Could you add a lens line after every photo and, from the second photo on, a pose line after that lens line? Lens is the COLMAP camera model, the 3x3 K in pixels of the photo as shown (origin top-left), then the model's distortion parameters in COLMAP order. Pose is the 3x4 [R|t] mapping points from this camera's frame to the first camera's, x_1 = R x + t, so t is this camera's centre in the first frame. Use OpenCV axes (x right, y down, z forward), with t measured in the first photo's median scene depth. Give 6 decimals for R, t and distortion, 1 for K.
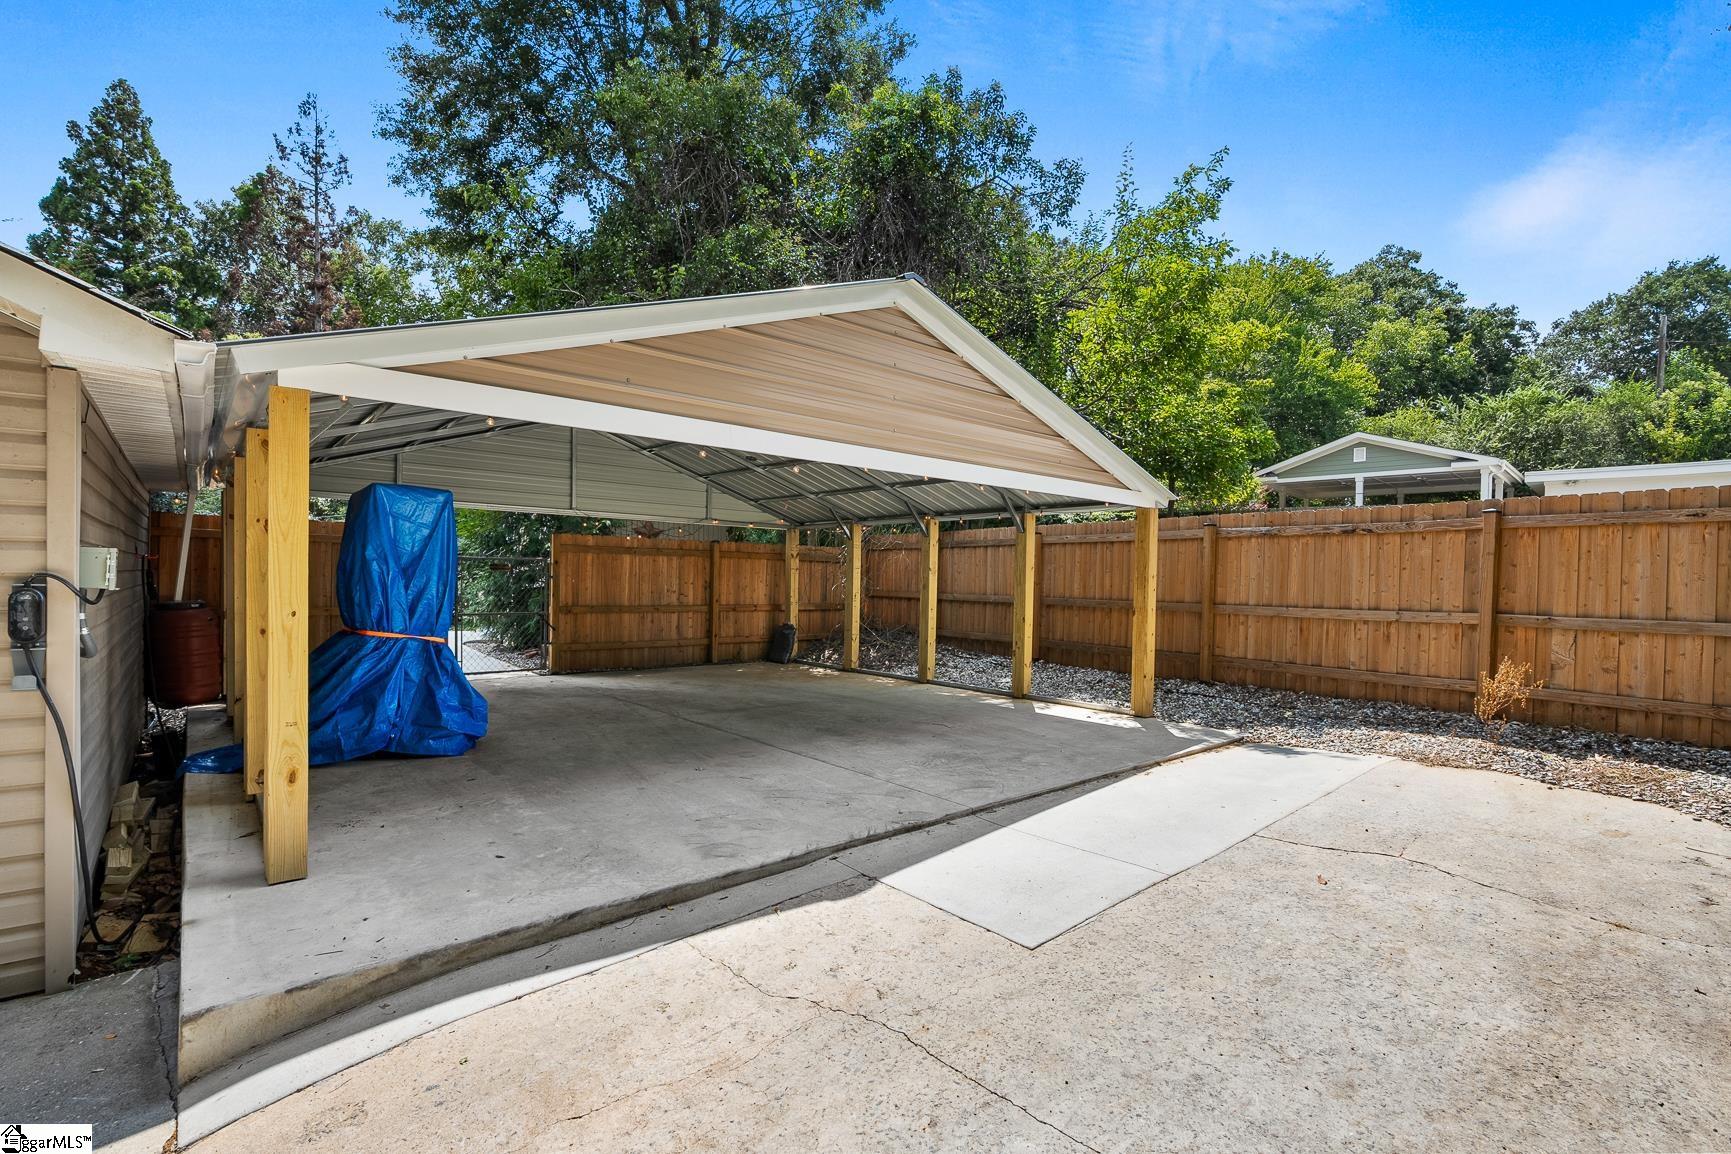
lens RADIAL K [[774.8, 0, 865.5], [0, 774.8, 577.0], [0, 0, 1]] dist [0.001068, 0.001197]
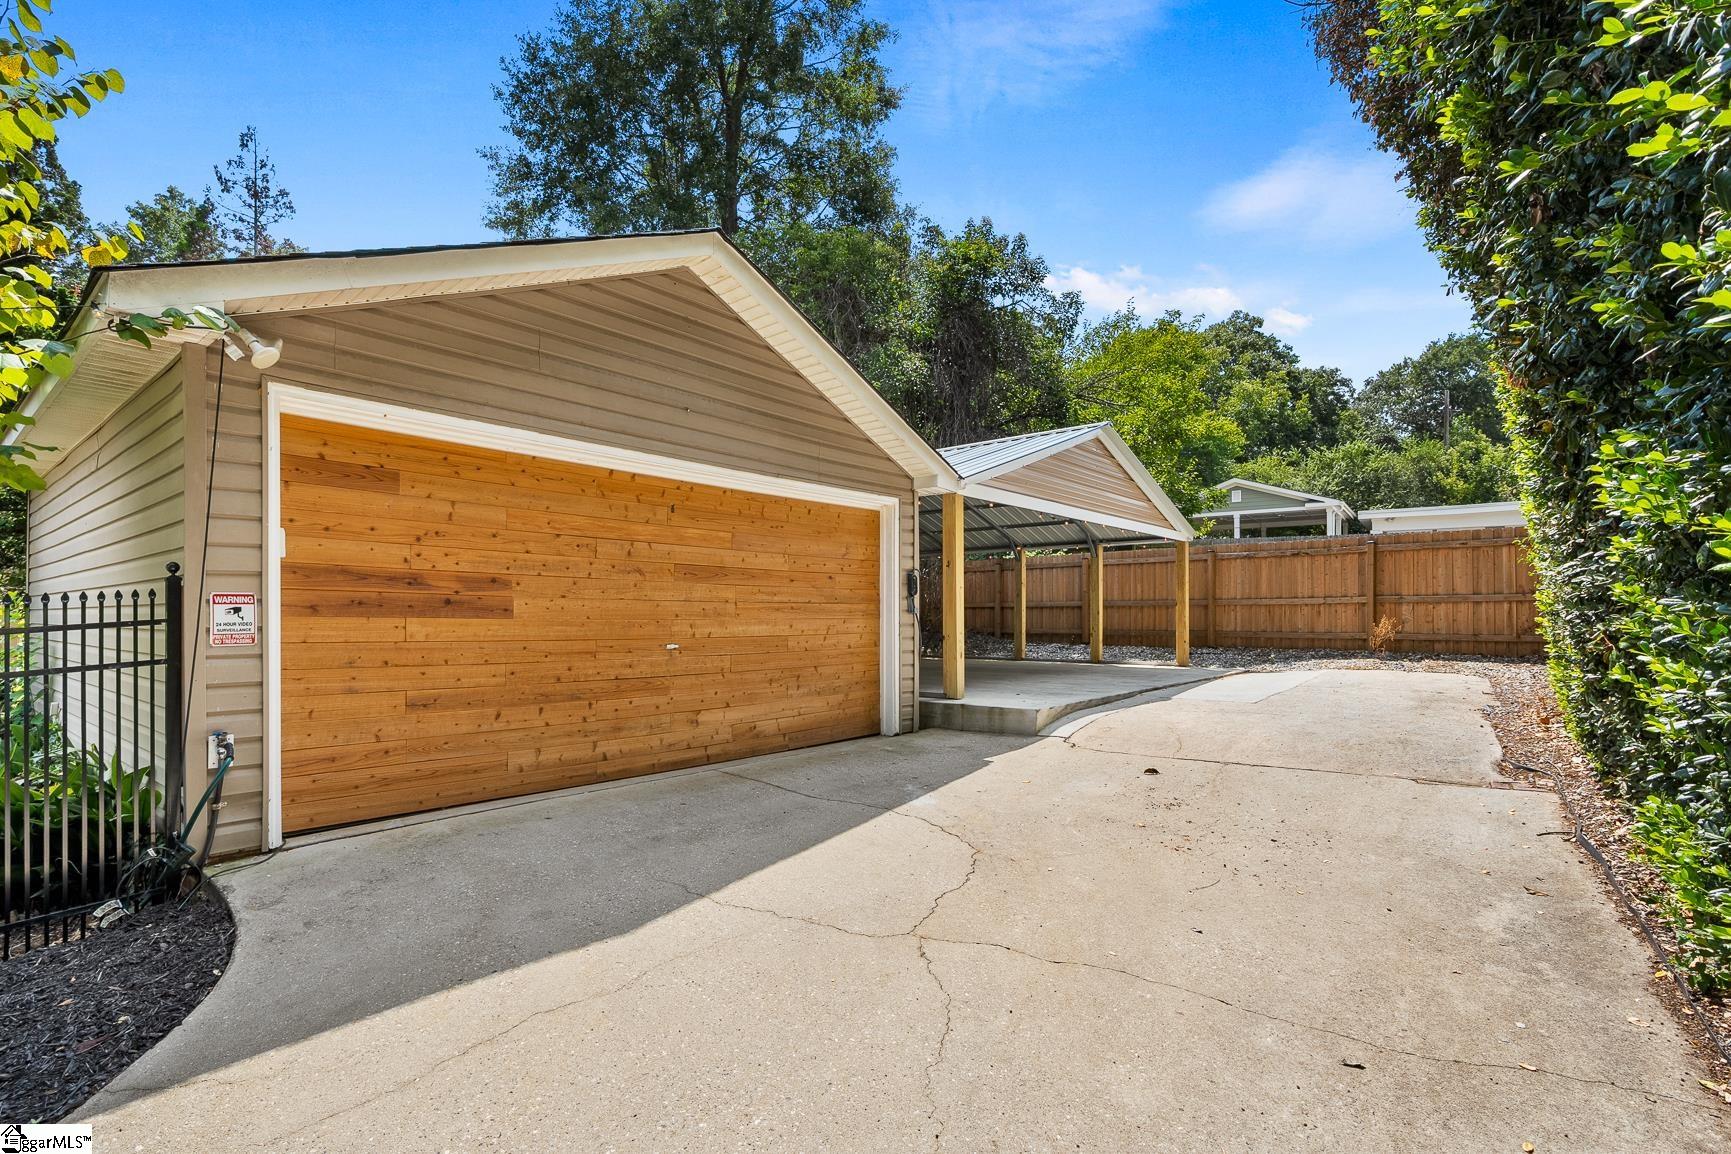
lens RADIAL K [[814.5, 0, 847.1], [0, 814.5, 595.0], [0, 0, 1]] dist [0.000631, -0.000140]
pose [[0.987417, -0.015289, 0.157400, -0.190373], [0.018797, 0.999606, -0.020826, 0.015151], [-0.157019, 0.023523, 0.987315, -0.187365]]
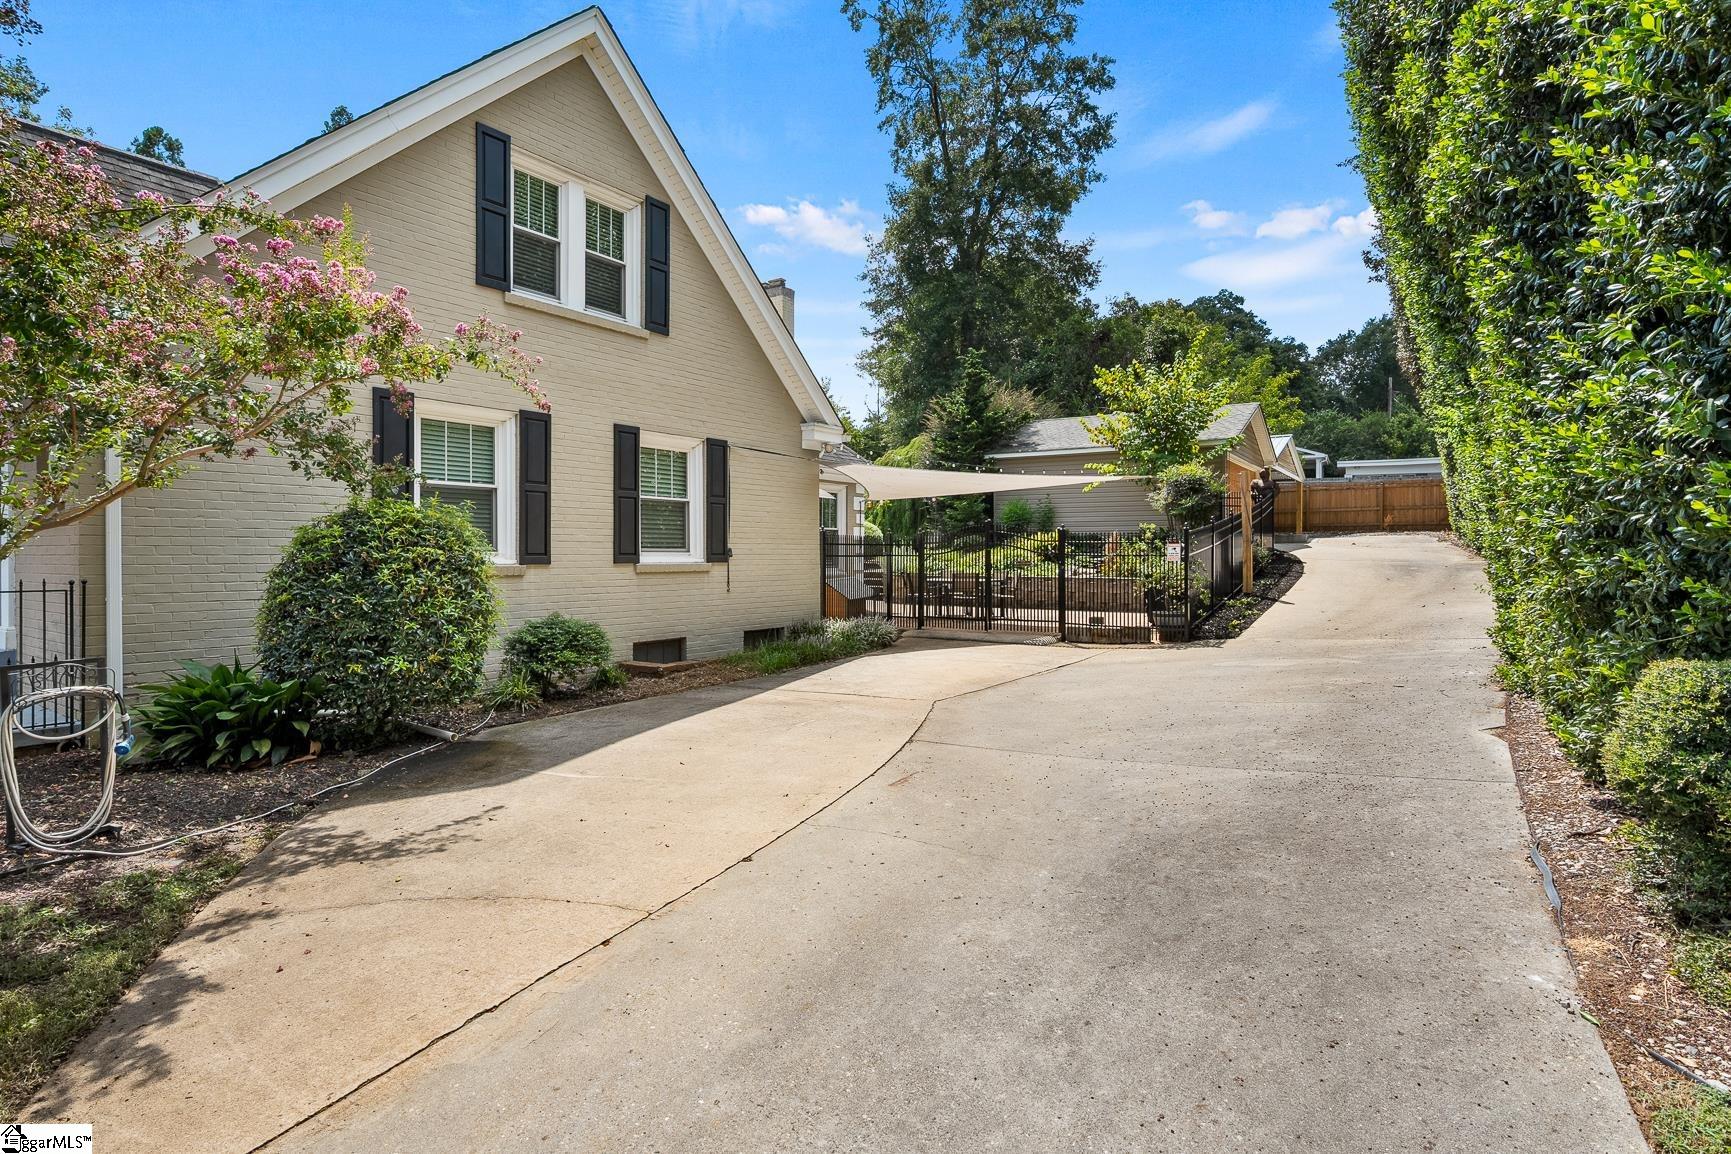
lens RADIAL K [[904.2, 0, 865.5], [0, 904.2, 577.0], [0, 0, 1]] dist [-0.001393, -0.000208]
pose [[0.957149, -0.030521, 0.287985, -0.850001], [0.024916, 0.999422, 0.023107, 0.062395], [-0.288524, -0.014942, 0.957356, -0.746473]]
